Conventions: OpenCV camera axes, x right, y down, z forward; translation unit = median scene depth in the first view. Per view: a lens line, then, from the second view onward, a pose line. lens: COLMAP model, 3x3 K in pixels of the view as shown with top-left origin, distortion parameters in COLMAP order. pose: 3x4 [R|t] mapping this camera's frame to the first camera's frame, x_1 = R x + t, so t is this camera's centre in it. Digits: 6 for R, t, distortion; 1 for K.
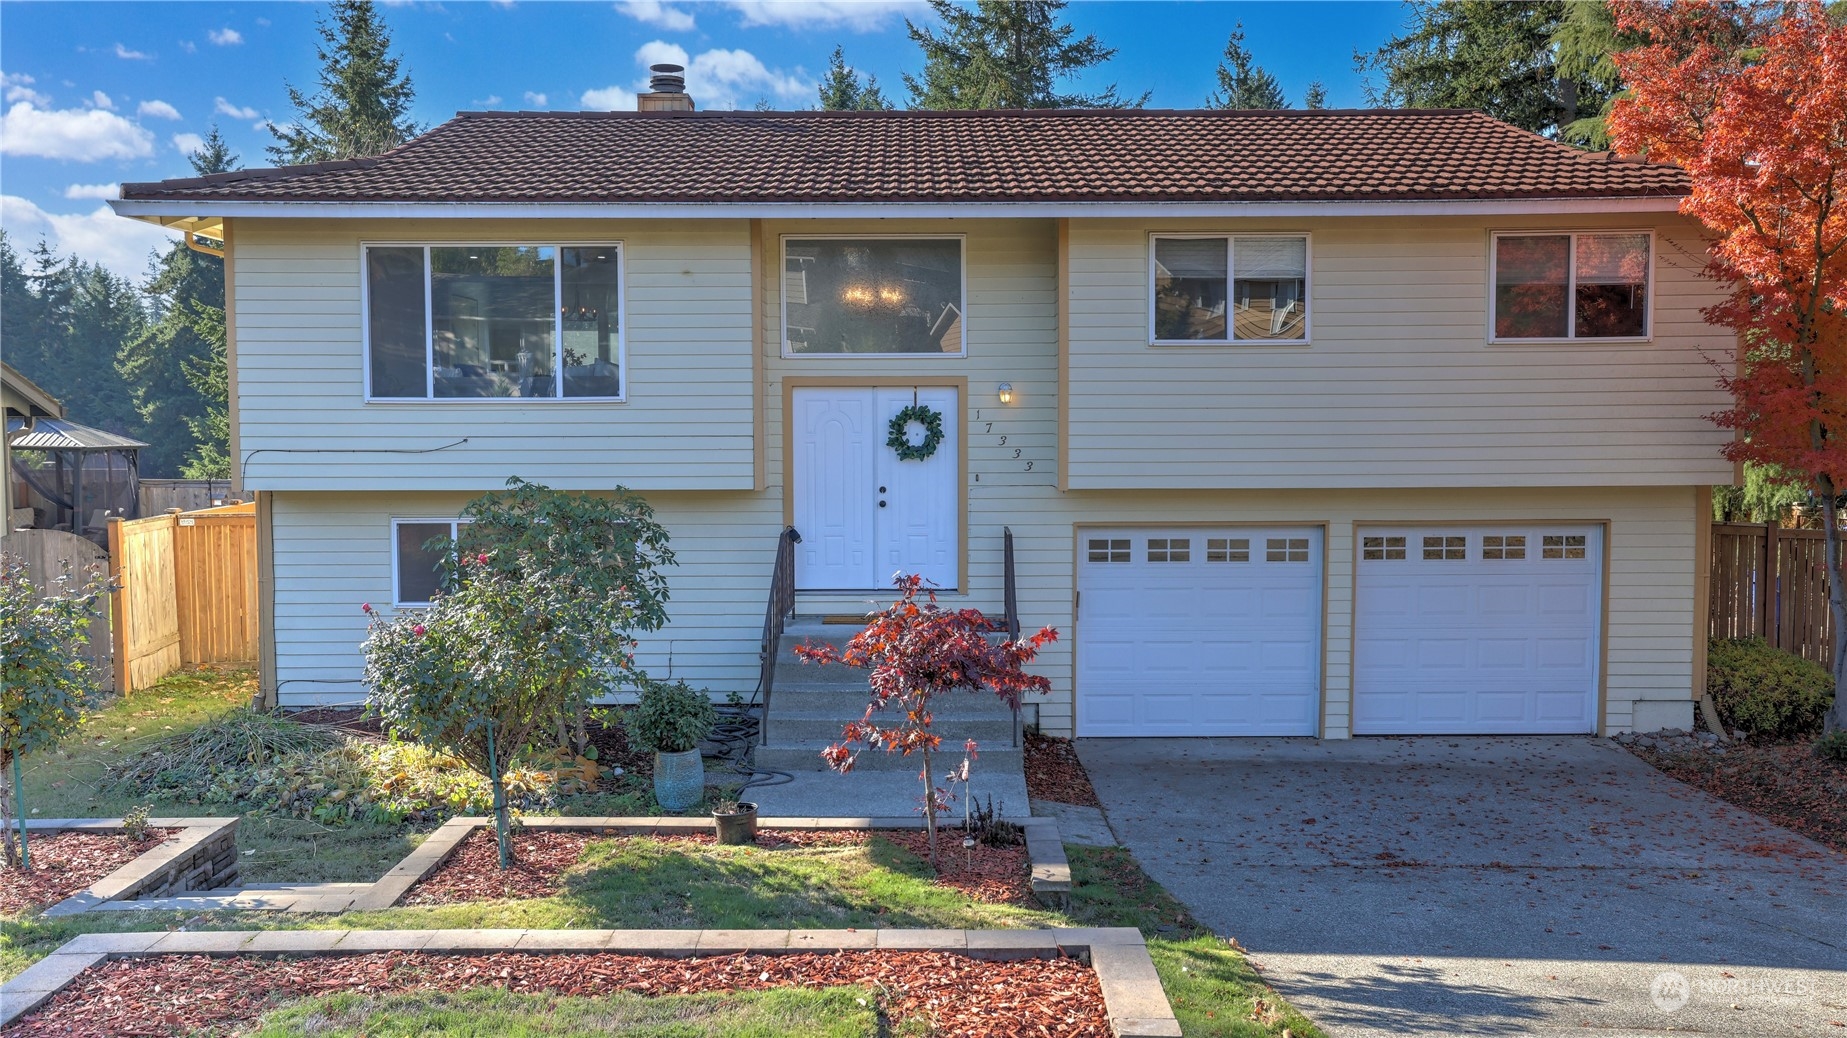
lens RADIAL K [[1546.3, 0, 940.7], [0, 1546.3, 517.1], [0, 0, 1]] dist [0.018830, 0.030662]
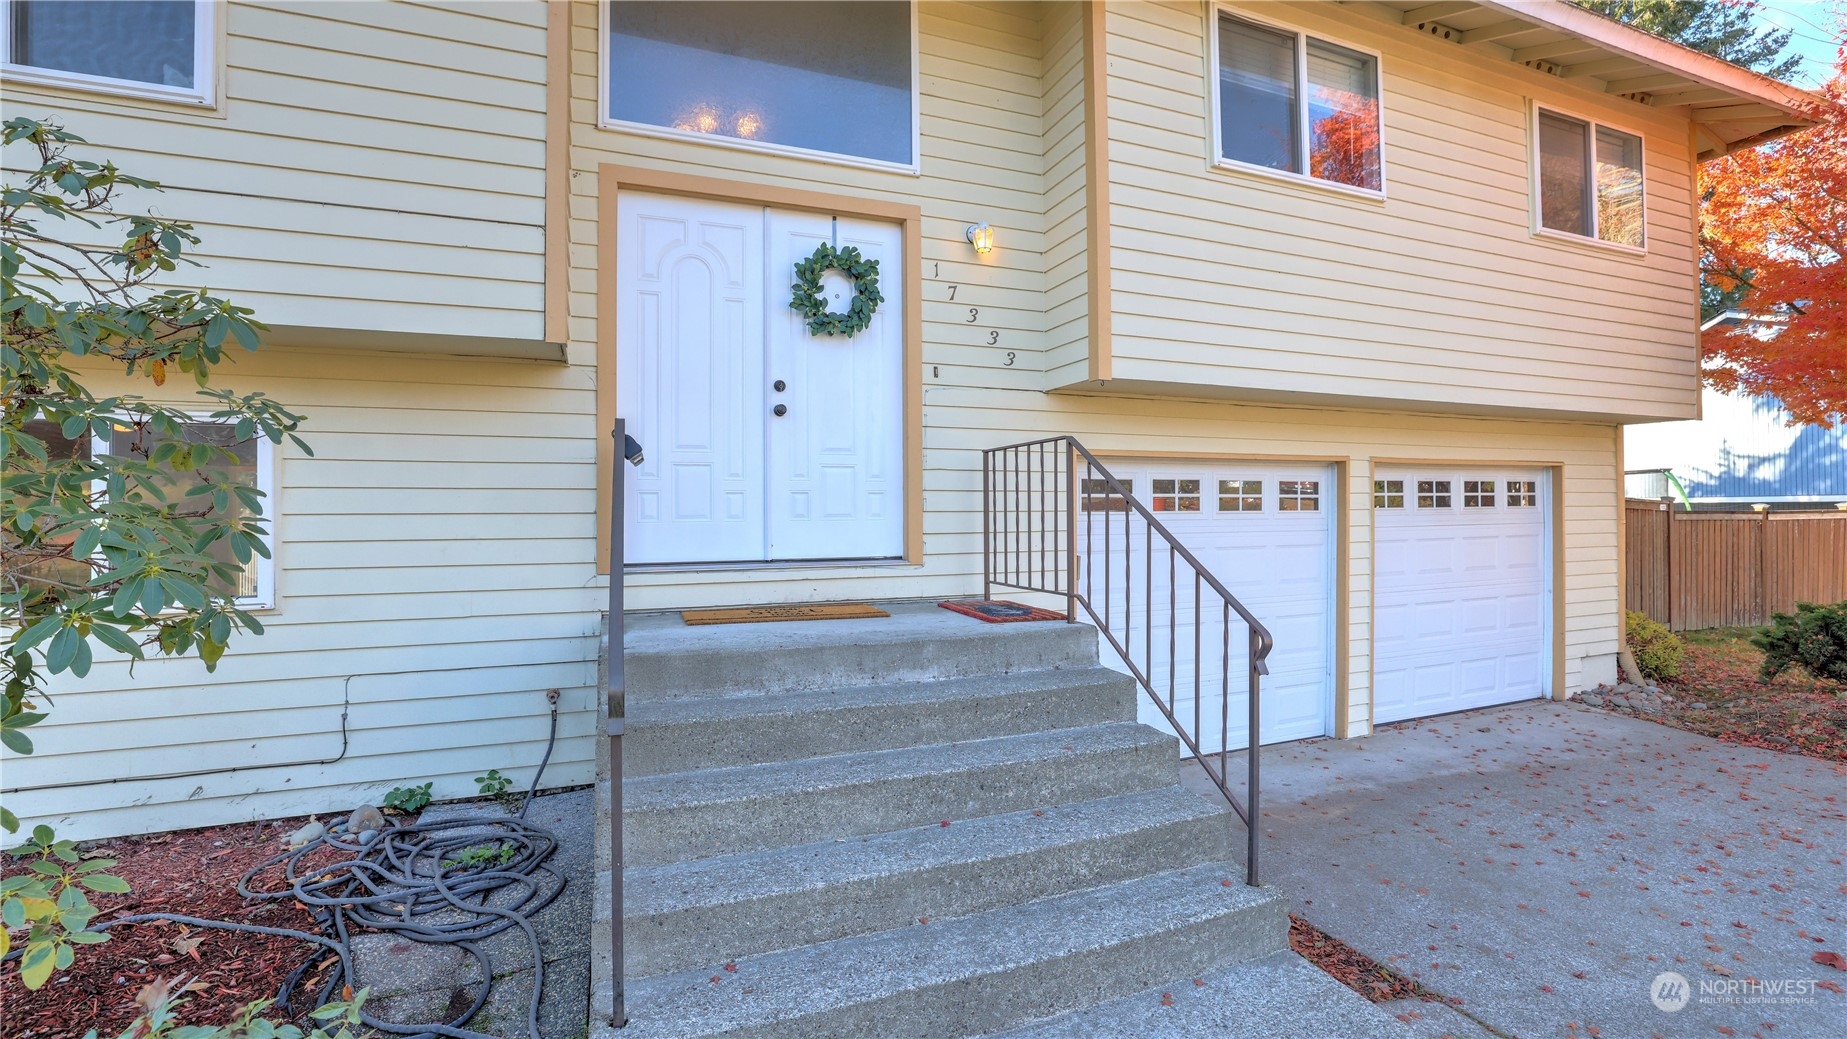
lens RADIAL K [[813.6, 0, 921.4], [0, 813.6, 509.5], [0, 0, 1]] dist [-0.033452, 0.004619]
pose [[0.931819, -0.003840, 0.362903, -0.099366], [0.030004, 0.997336, -0.066488, 0.050358], [-0.361681, 0.072843, 0.929452, 0.709198]]
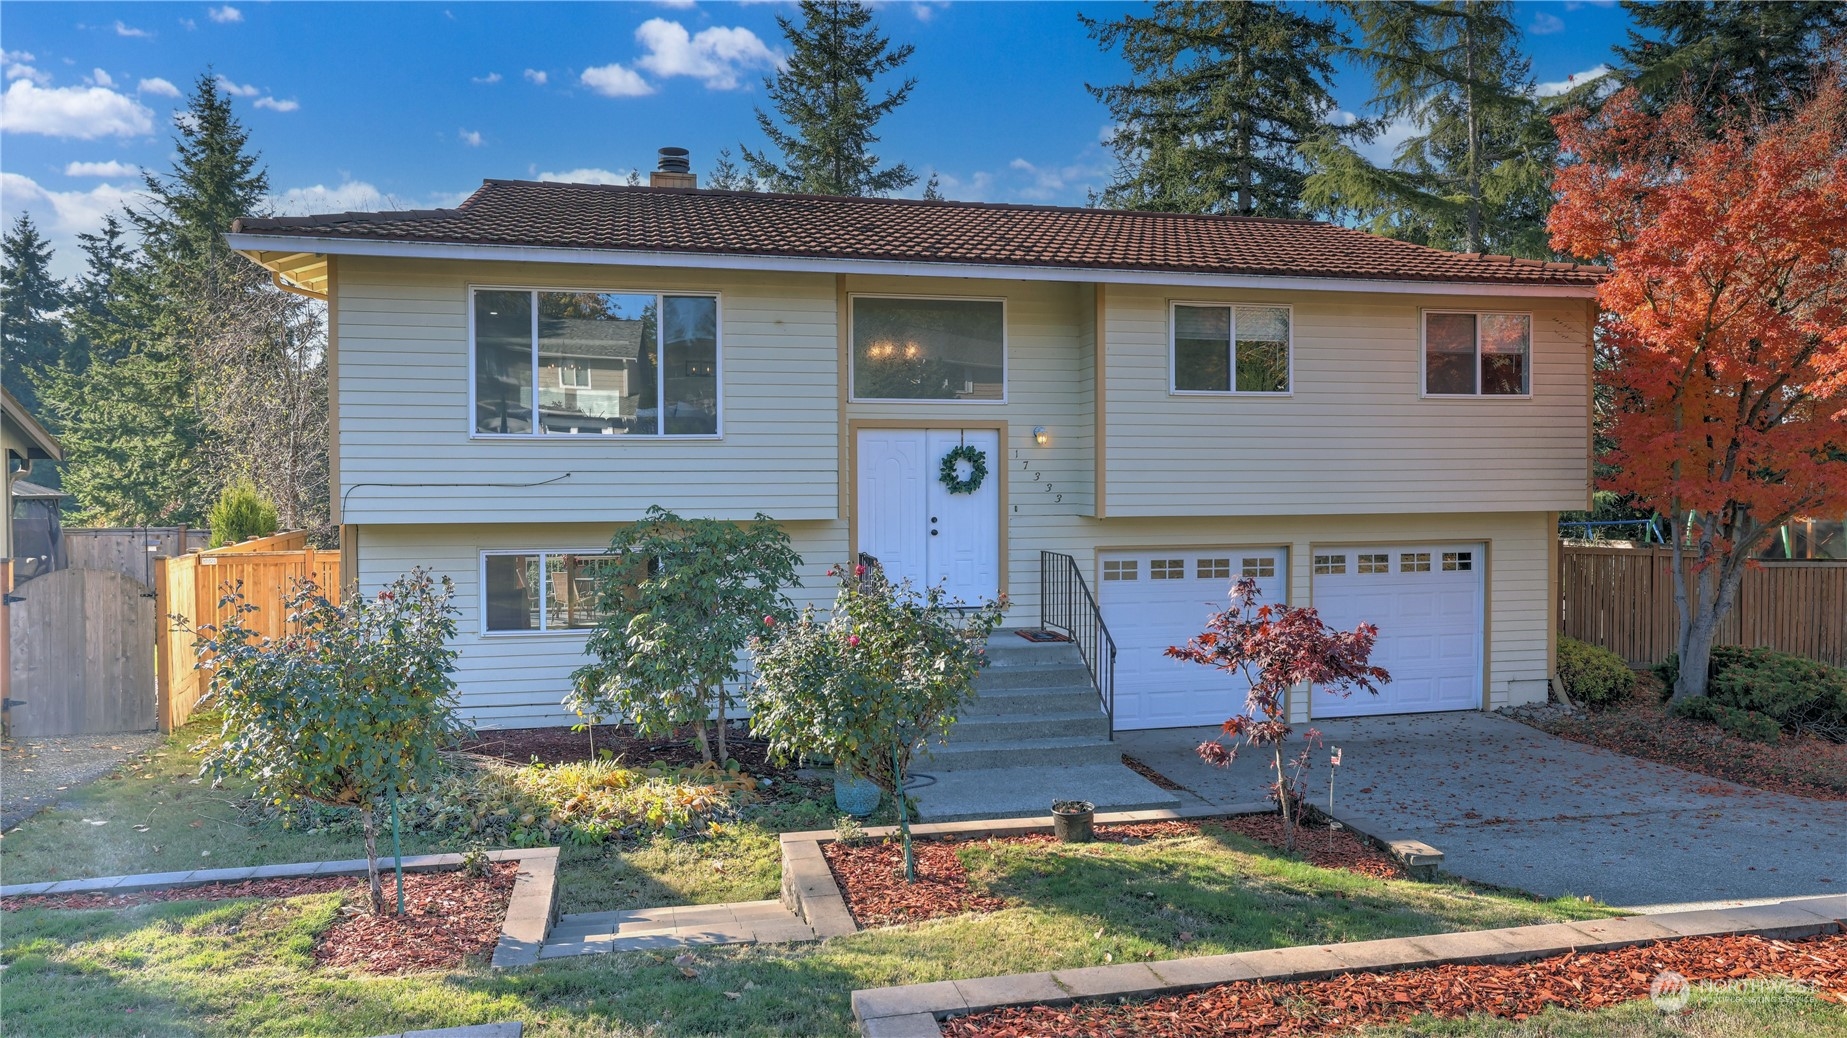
lens RADIAL K [[1233.9, 0, 939.2], [0, 1233.9, 511.8], [0, 0, 1]] dist [-0.007823, 0.024632]
pose [[0.973790, -0.006243, 0.227365, -0.241417], [0.015757, 0.999073, -0.040056, 0.012779], [-0.226904, 0.042588, 0.972986, 0.121427]]
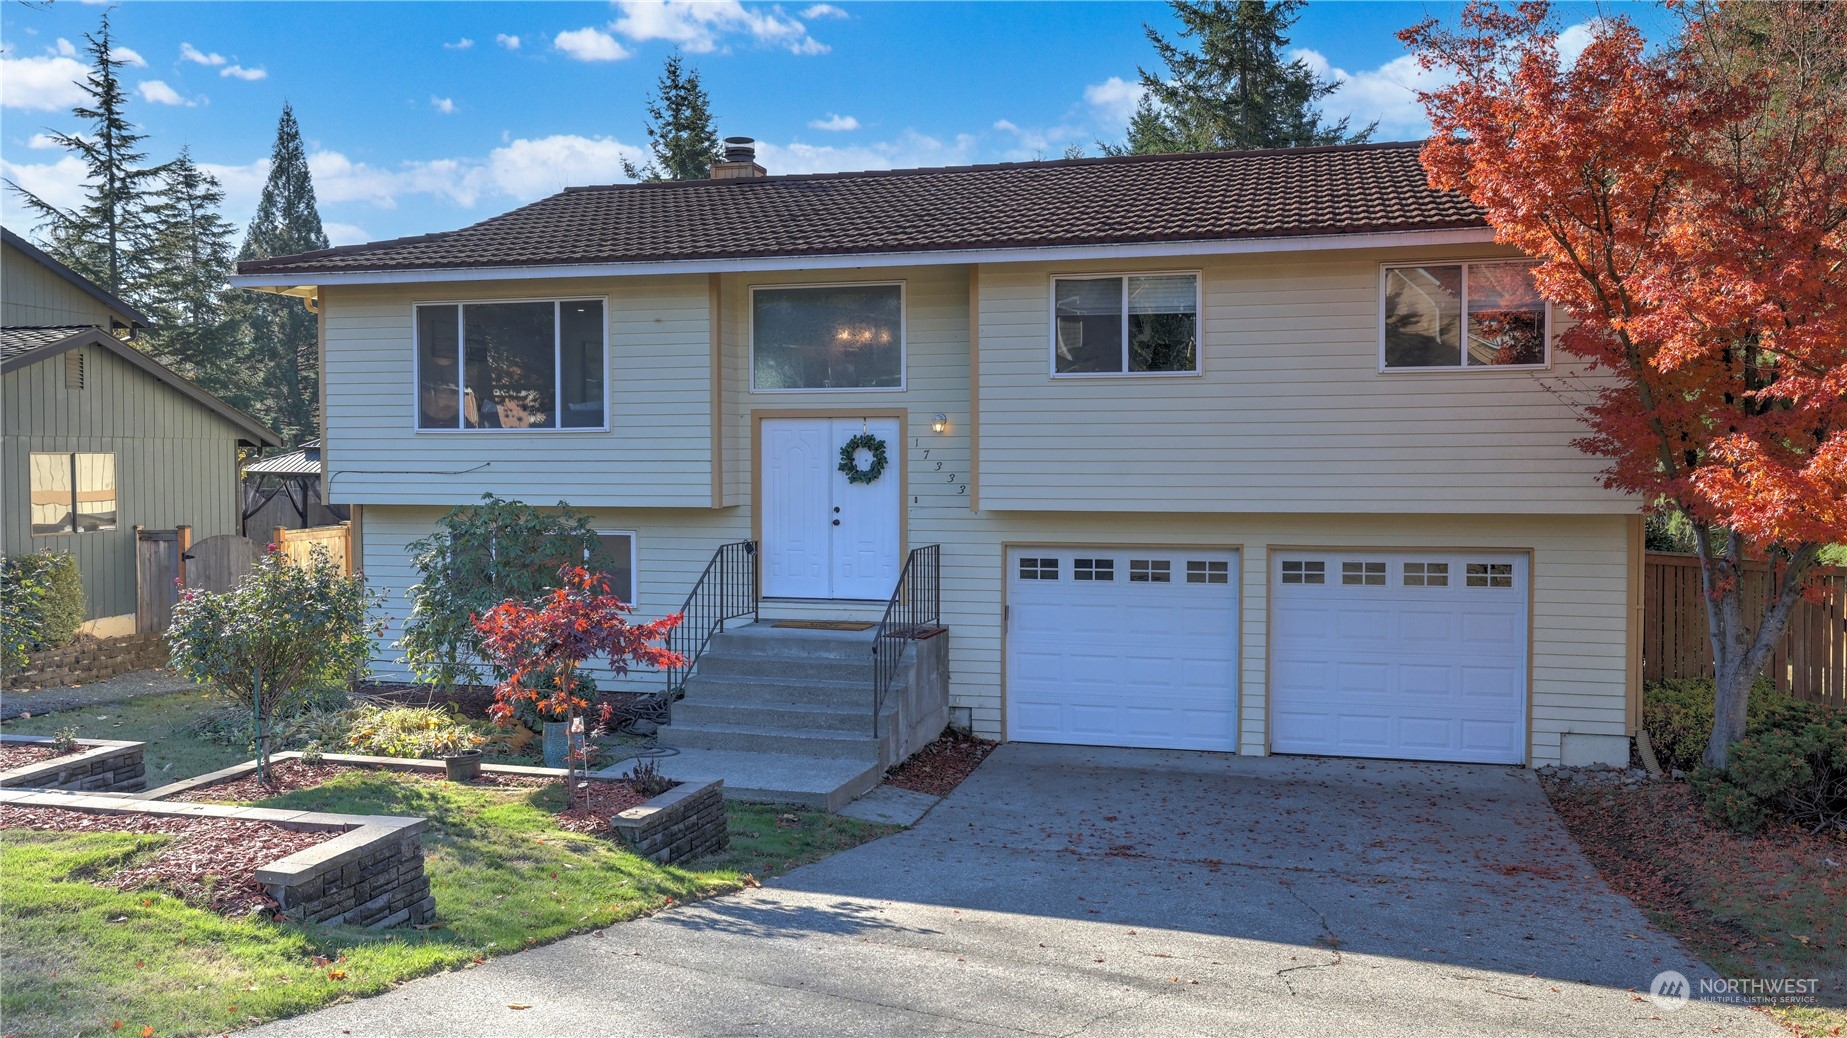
lens RADIAL K [[1546.3, 0, 927.3], [0, 1546.3, 513.1], [0, 0, 1]] dist [0.018830, 0.030662]
pose [[0.962491, 0.011749, -0.271059, 0.331871], [-0.019102, 0.999517, -0.024504, 0.011033], [0.270640, 0.028763, 0.962251, -0.059895]]
